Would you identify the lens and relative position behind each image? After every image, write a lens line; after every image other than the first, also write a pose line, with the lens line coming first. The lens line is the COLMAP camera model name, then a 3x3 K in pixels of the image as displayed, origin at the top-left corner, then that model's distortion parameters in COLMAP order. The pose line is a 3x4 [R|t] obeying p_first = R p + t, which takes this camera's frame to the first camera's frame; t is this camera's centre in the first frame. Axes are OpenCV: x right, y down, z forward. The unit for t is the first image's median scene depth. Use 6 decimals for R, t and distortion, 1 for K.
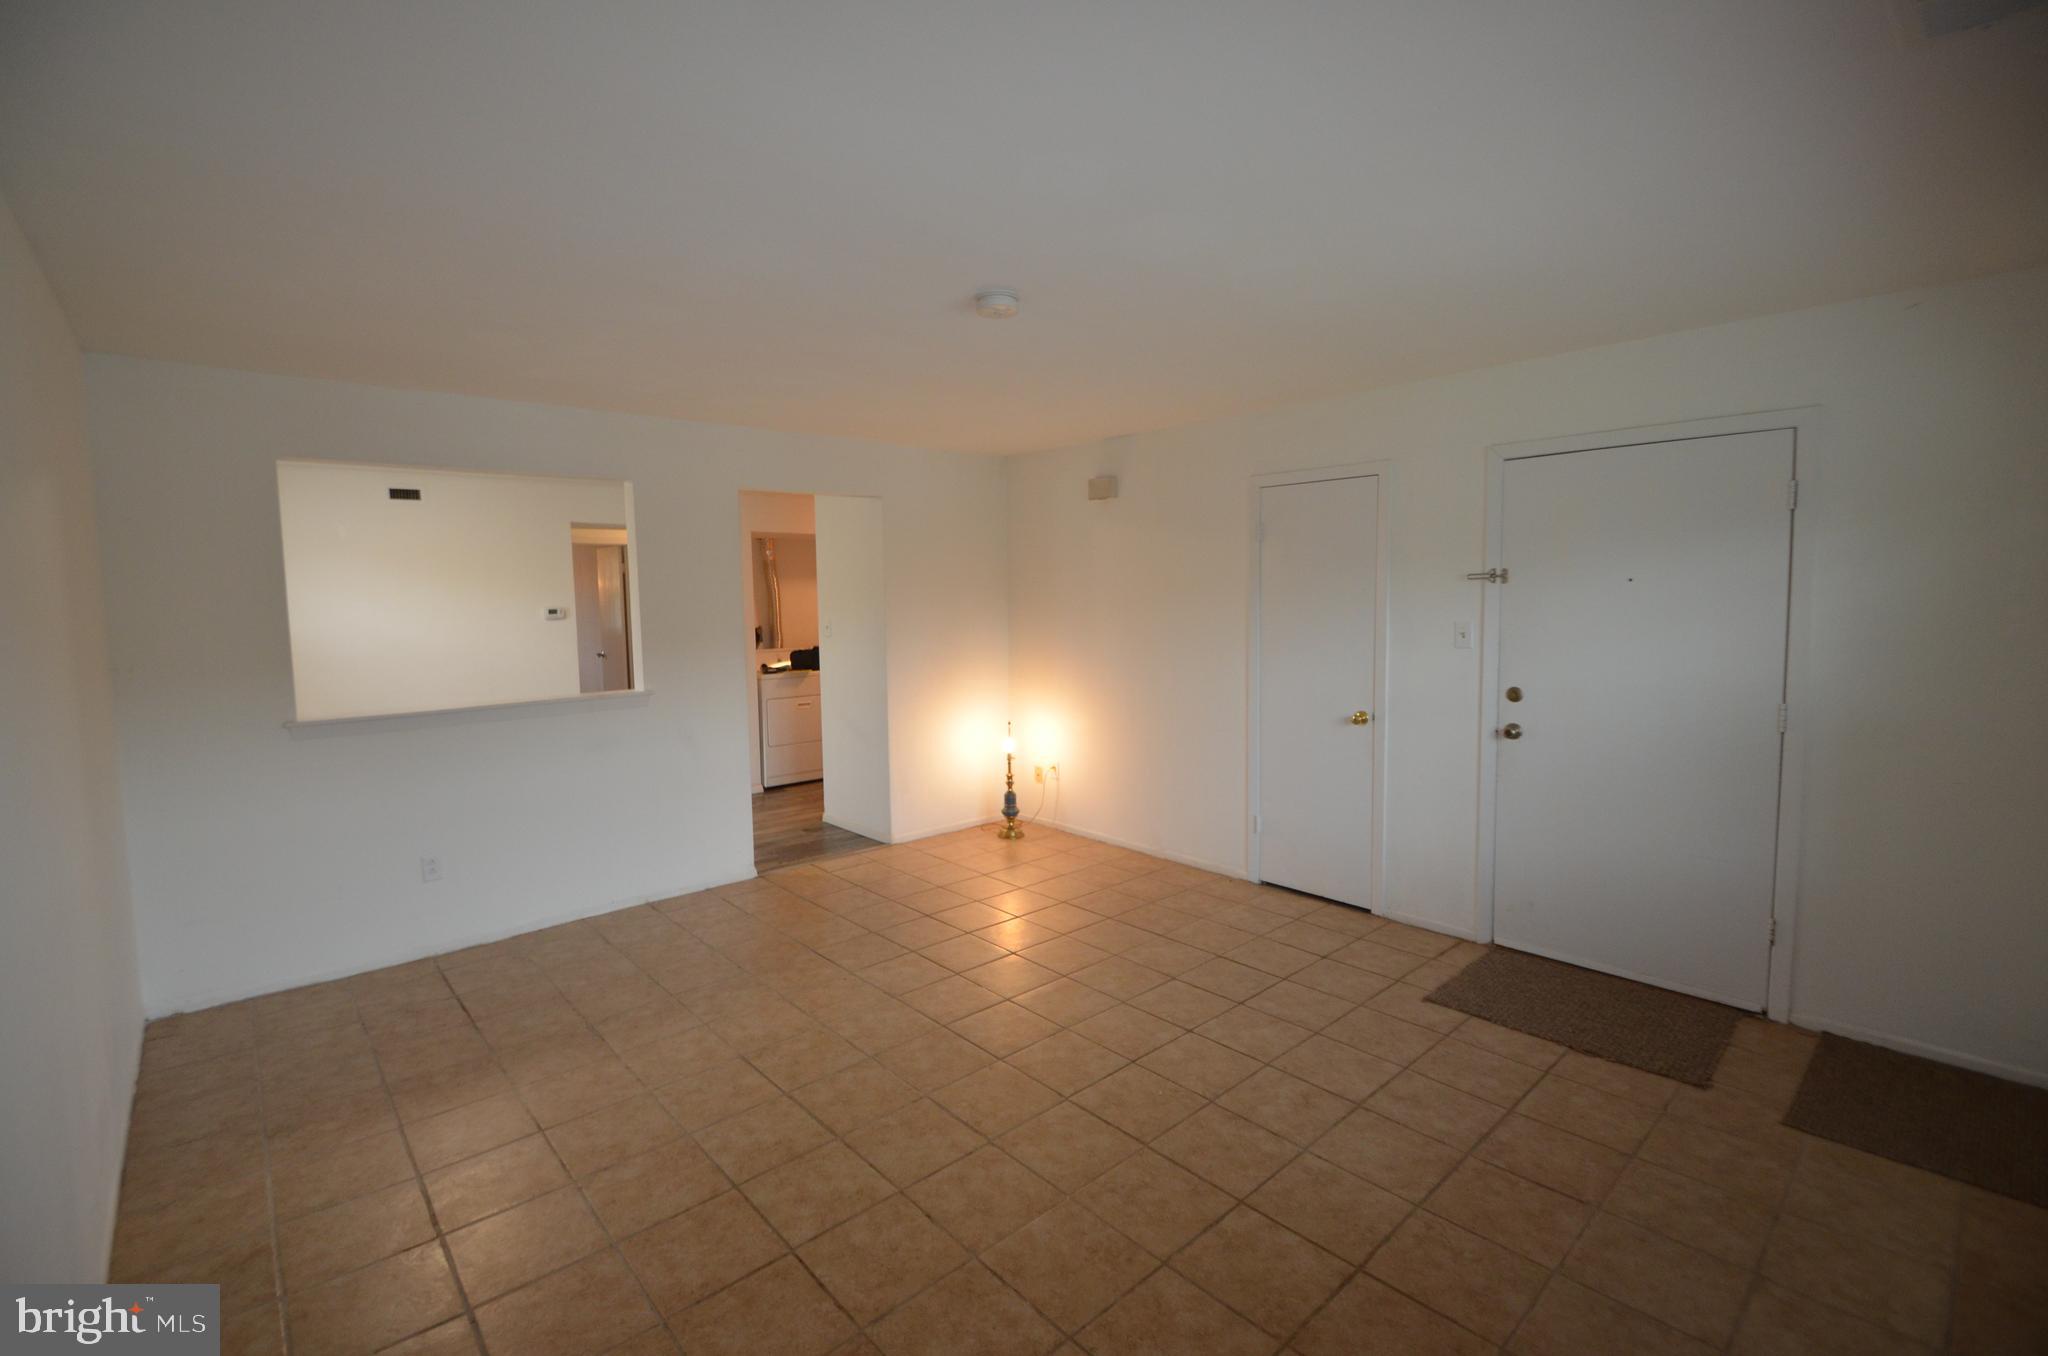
lens RADIAL K [[895.4, 0, 998.9], [0, 895.4, 660.7], [0, 0, 1]] dist [0.018426, -0.019577]
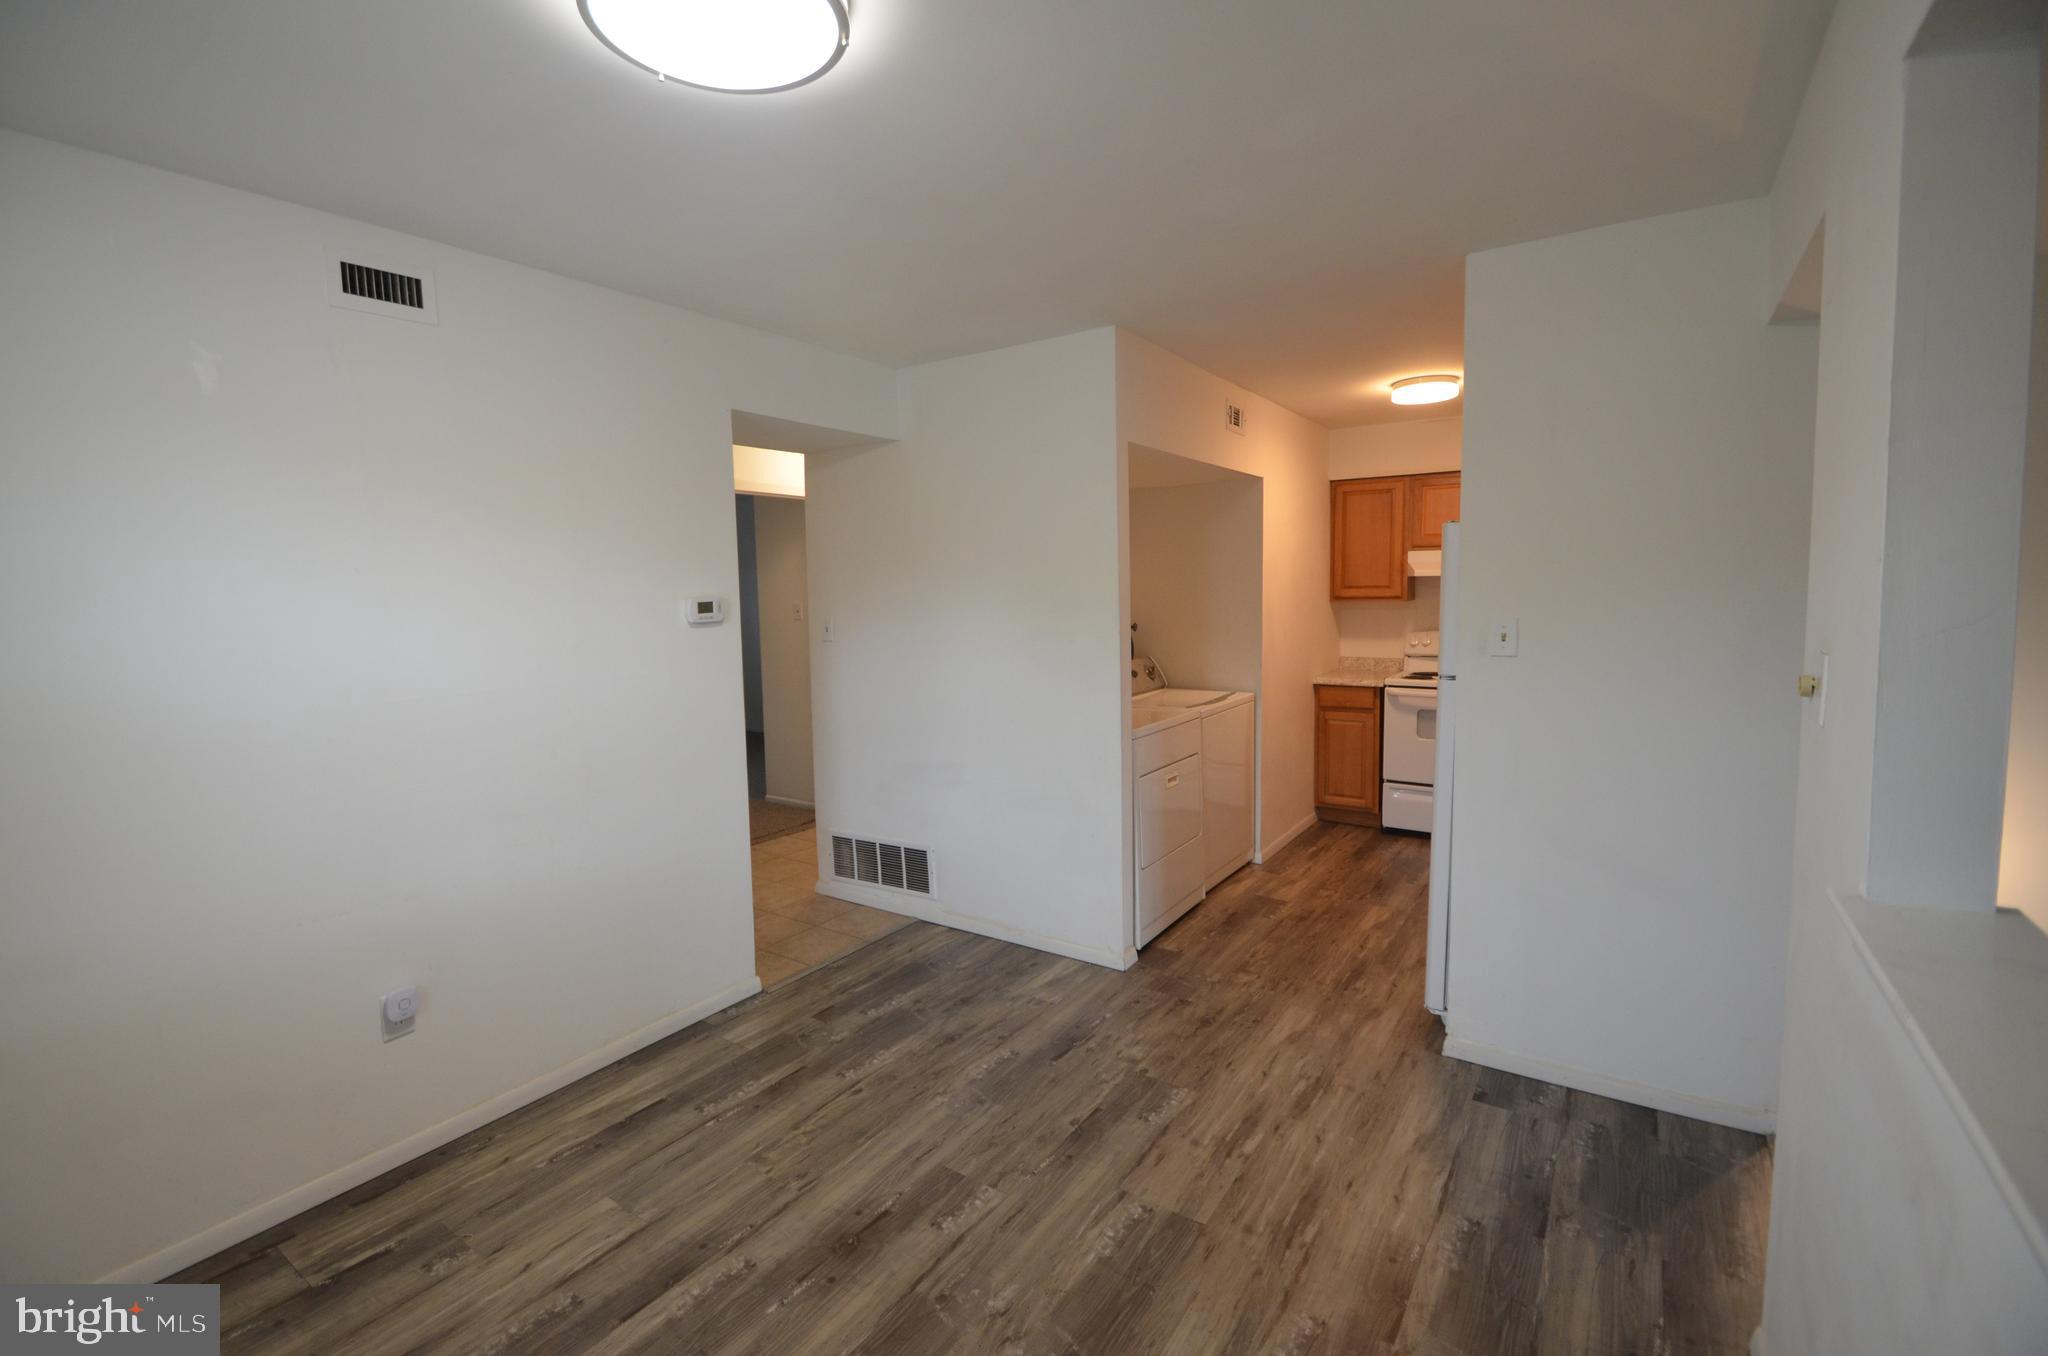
lens RADIAL K [[895.4, 0, 998.9], [0, 895.4, 660.7], [0, 0, 1]] dist [0.018426, -0.019577]
pose [[0.970782, -0.022286, 0.238925, -0.904916], [0.021040, 0.999748, 0.007765, -0.055791], [-0.239038, -0.002512, 0.971007, 1.045807]]
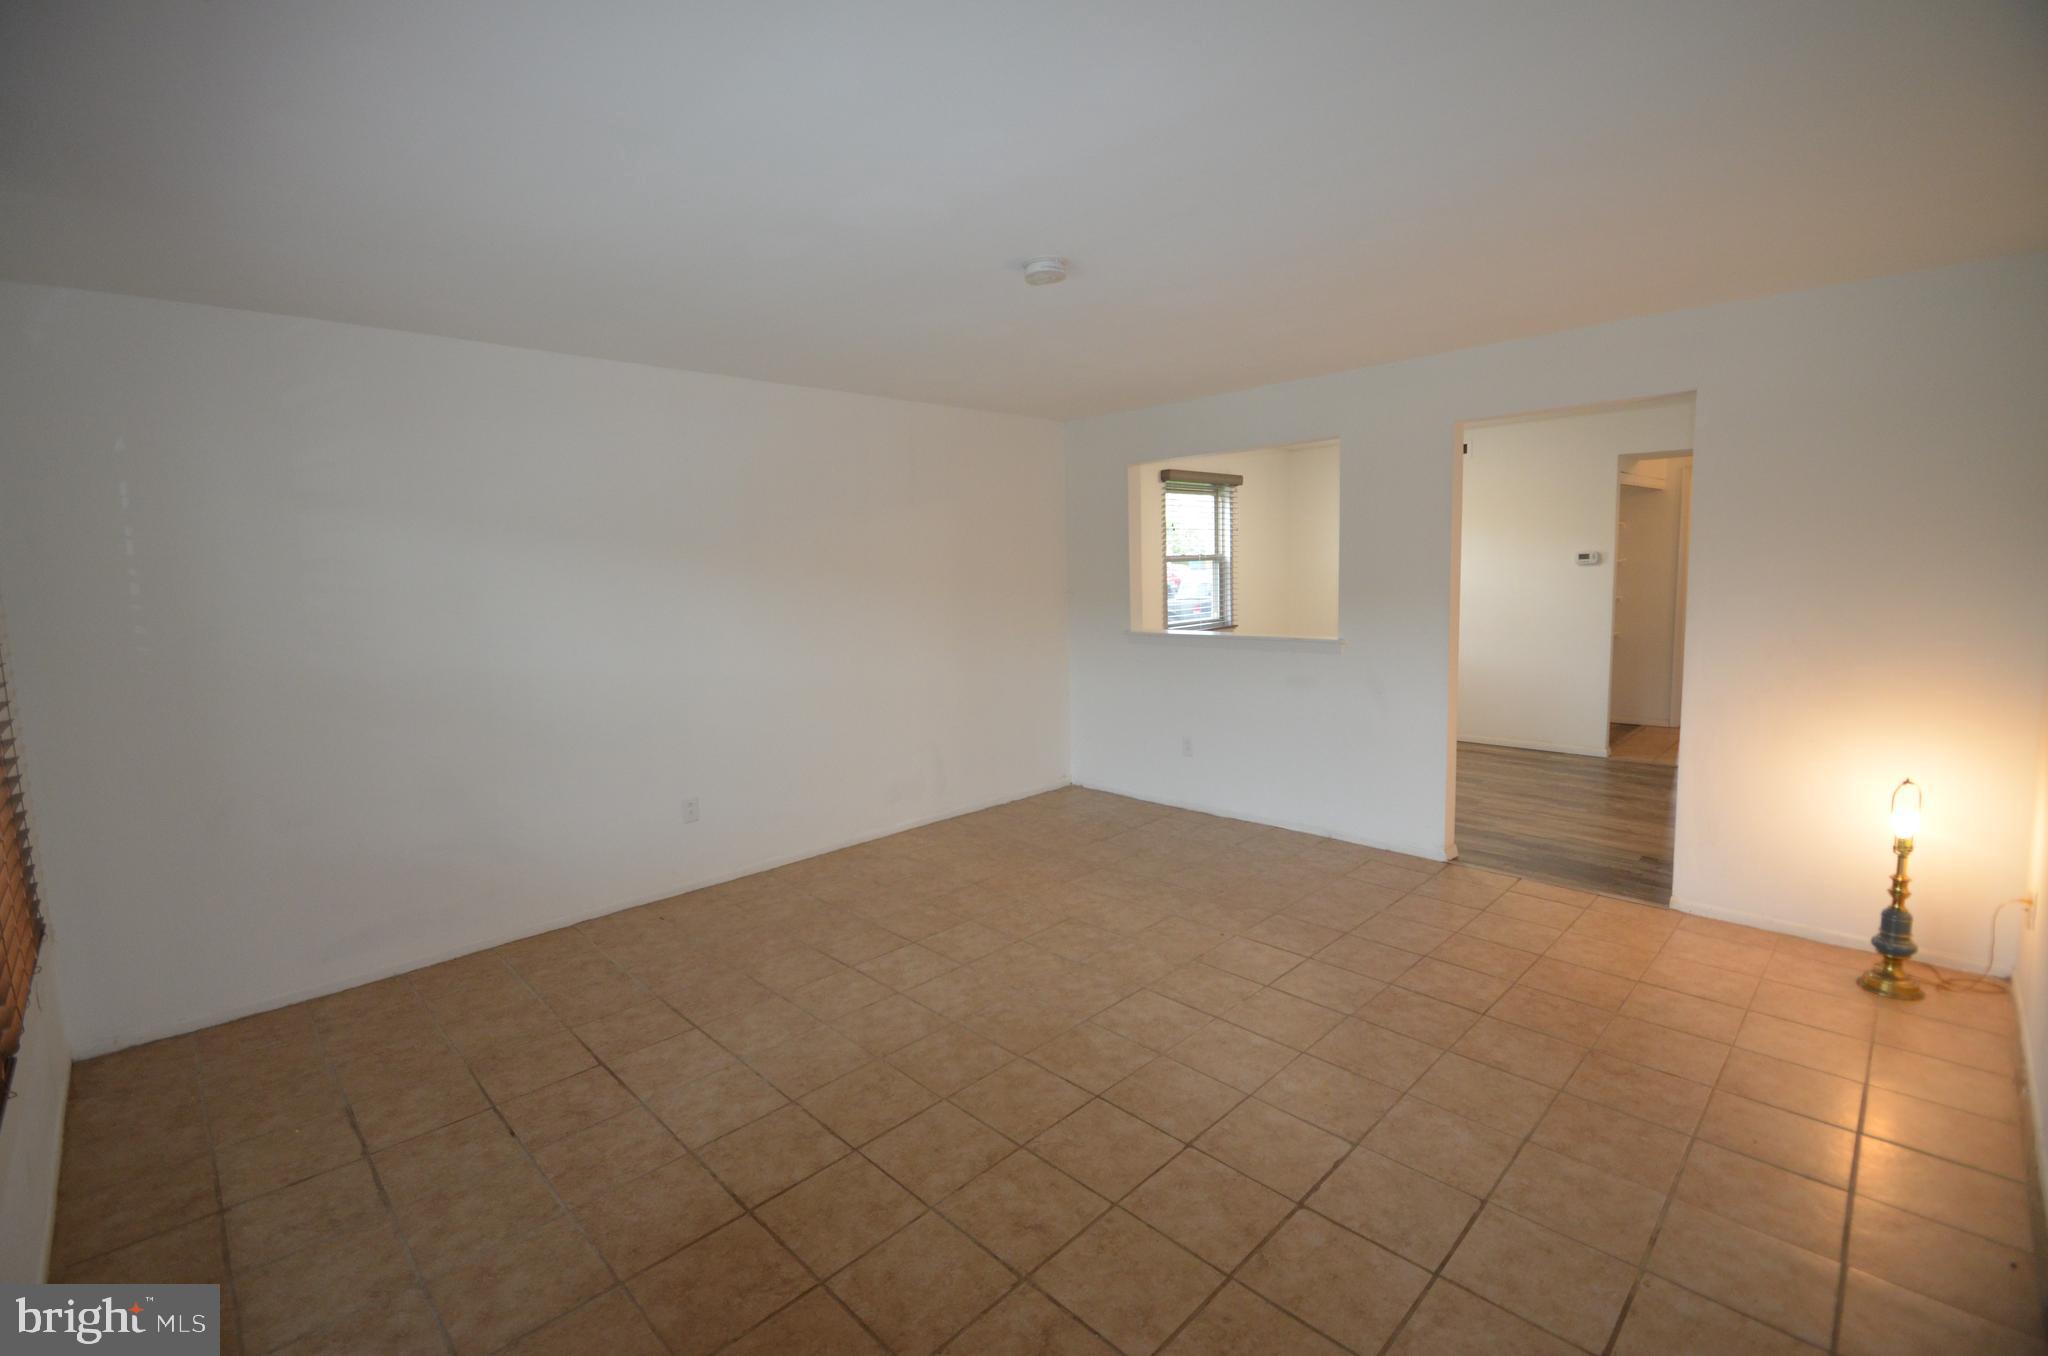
lens RADIAL K [[895.4, 0, 998.9], [0, 895.4, 660.7], [0, 0, 1]] dist [0.018426, -0.019577]
pose [[0.046457, 0.123556, -0.991250, 0.793650], [-0.047119, 0.991487, 0.121377, -0.063133], [0.997808, 0.041068, 0.051883, 0.694739]]
